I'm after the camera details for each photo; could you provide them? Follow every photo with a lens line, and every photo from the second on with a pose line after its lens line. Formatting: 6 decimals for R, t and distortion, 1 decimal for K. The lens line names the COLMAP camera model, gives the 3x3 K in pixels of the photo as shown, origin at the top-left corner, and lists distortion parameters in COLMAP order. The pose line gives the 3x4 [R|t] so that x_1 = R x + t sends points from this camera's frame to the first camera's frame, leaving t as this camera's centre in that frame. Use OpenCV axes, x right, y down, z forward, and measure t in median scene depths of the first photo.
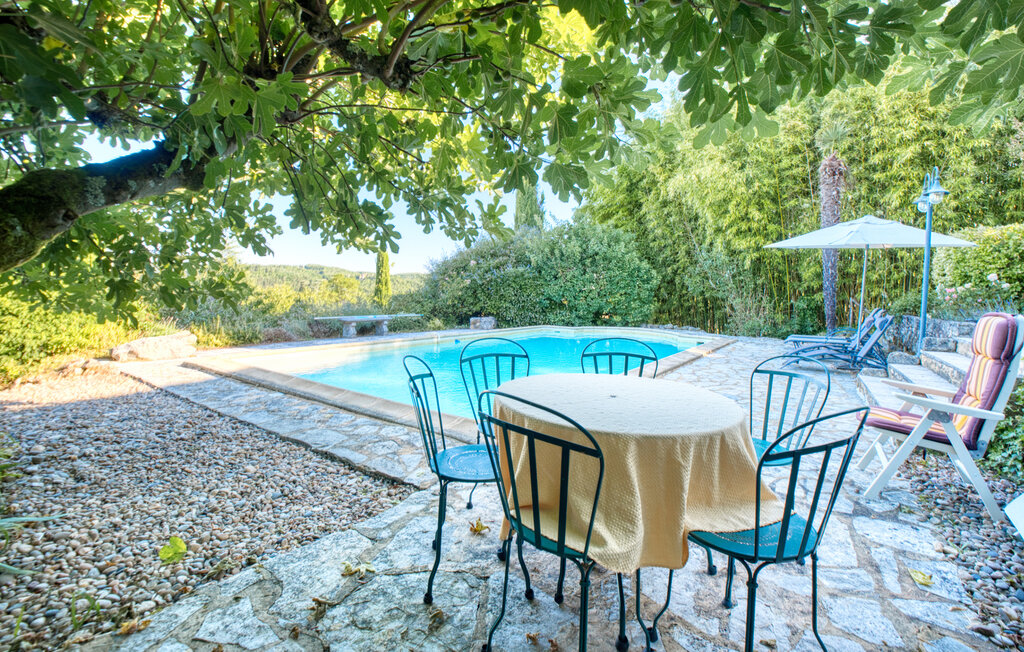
lens RADIAL K [[454.6, 0, 511.4], [0, 454.6, 312.0], [0, 0, 1]] dist [-0.001190, -0.008846]
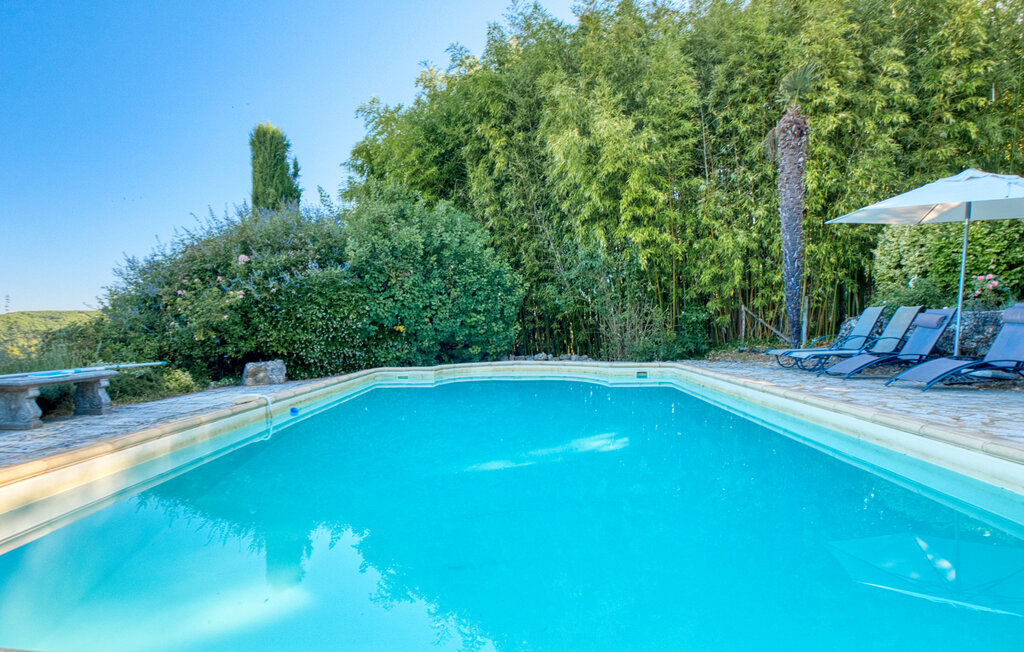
lens RADIAL K [[649.3, 0, 564.7], [0, 649.3, 339.2], [0, 0, 1]] dist [-0.002738, -0.031077]
pose [[0.879433, -0.057963, 0.472480, -0.101373], [0.063390, 0.997979, 0.004441, 0.003871], [-0.471783, 0.026045, 0.881330, 0.148567]]
